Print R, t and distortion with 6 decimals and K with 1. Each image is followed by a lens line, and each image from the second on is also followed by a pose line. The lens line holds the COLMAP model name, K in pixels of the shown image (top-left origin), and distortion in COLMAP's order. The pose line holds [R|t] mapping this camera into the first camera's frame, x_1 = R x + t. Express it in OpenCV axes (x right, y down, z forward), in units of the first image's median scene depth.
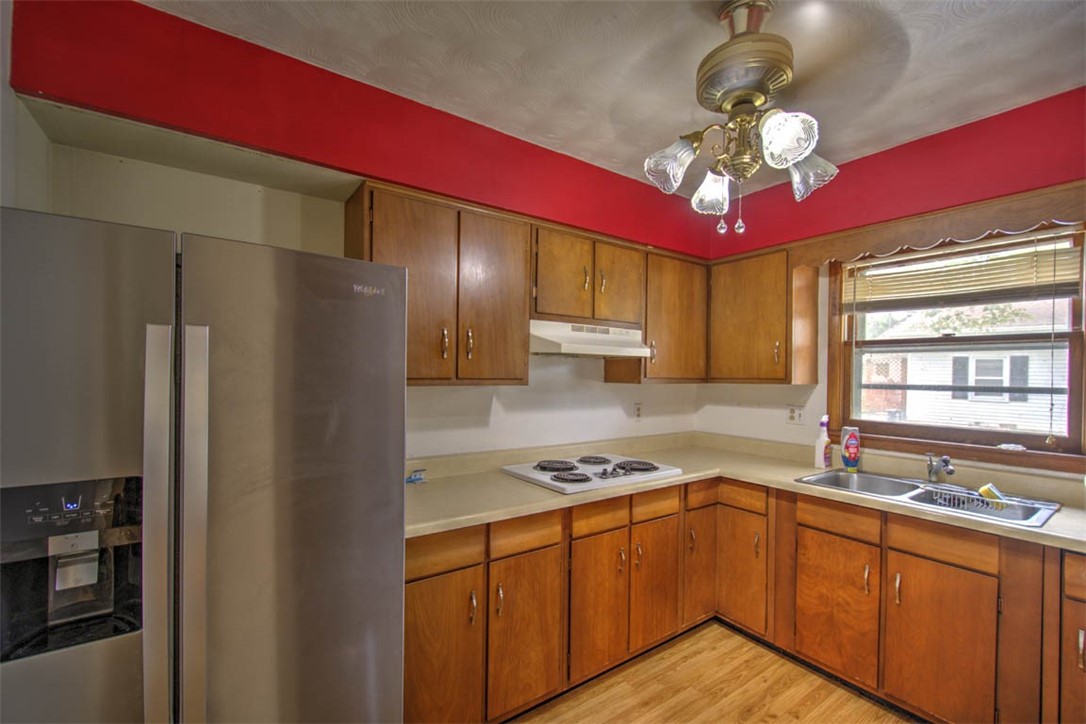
lens RADIAL K [[463.6, 0, 550.8], [0, 463.6, 370.7], [0, 0, 1]] dist [0.000135, -0.000392]
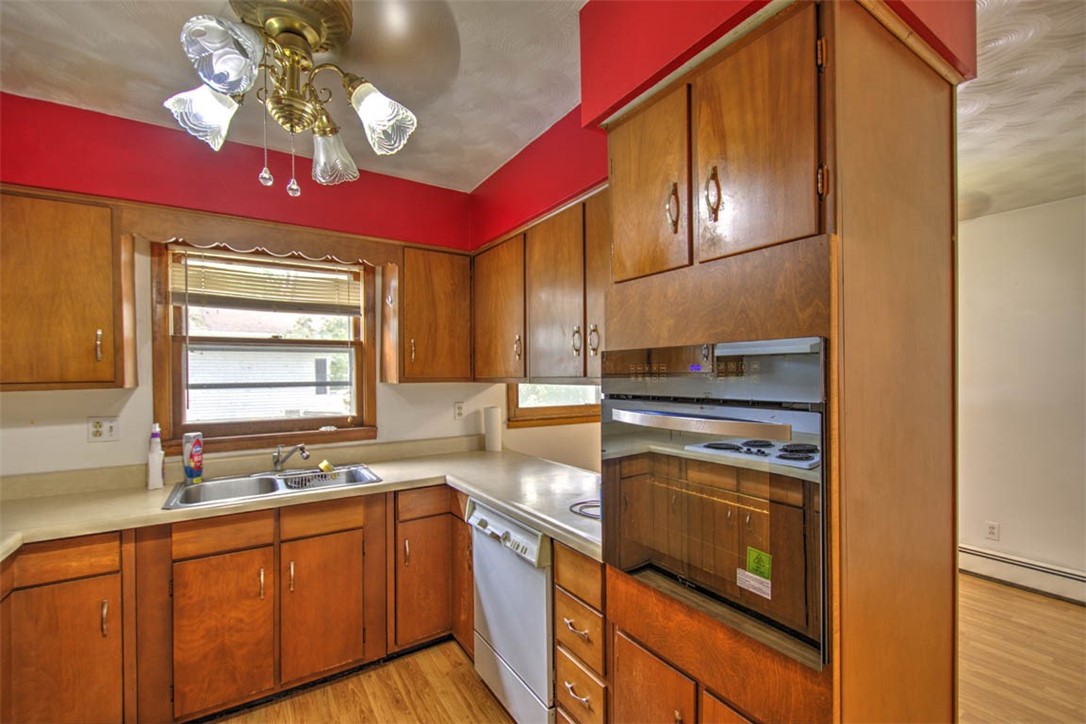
lens RADIAL K [[463.6, 0, 540.3], [0, 463.6, 372.9], [0, 0, 1]] dist [0.000135, -0.000392]
pose [[0.062693, -0.012168, 0.997959, -0.220336], [0.005962, 0.999912, 0.011818, -0.000352], [-0.998015, 0.005209, 0.062760, 0.314045]]
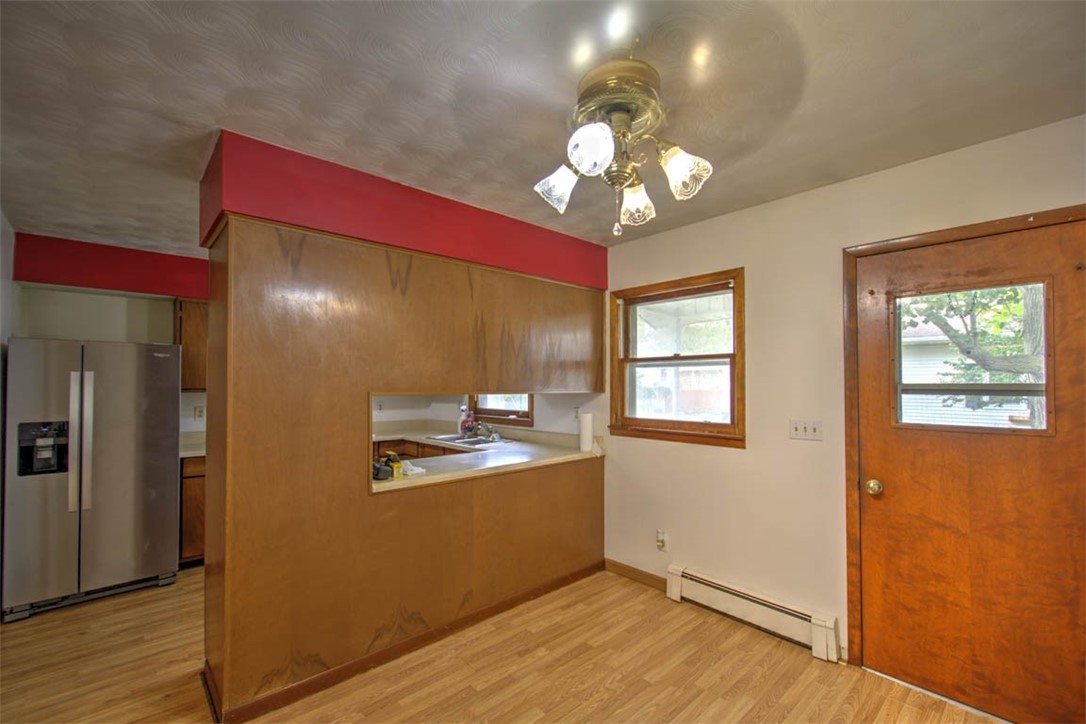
lens RADIAL K [[463.6, 0, 538.8], [0, 463.6, 371.0], [0, 0, 1]] dist [0.000135, -0.000392]
pose [[0.995059, -0.014066, 0.098281, 0.312982], [0.016723, 0.999515, -0.026260, 0.004673], [-0.097864, 0.027774, 0.994812, -0.385880]]
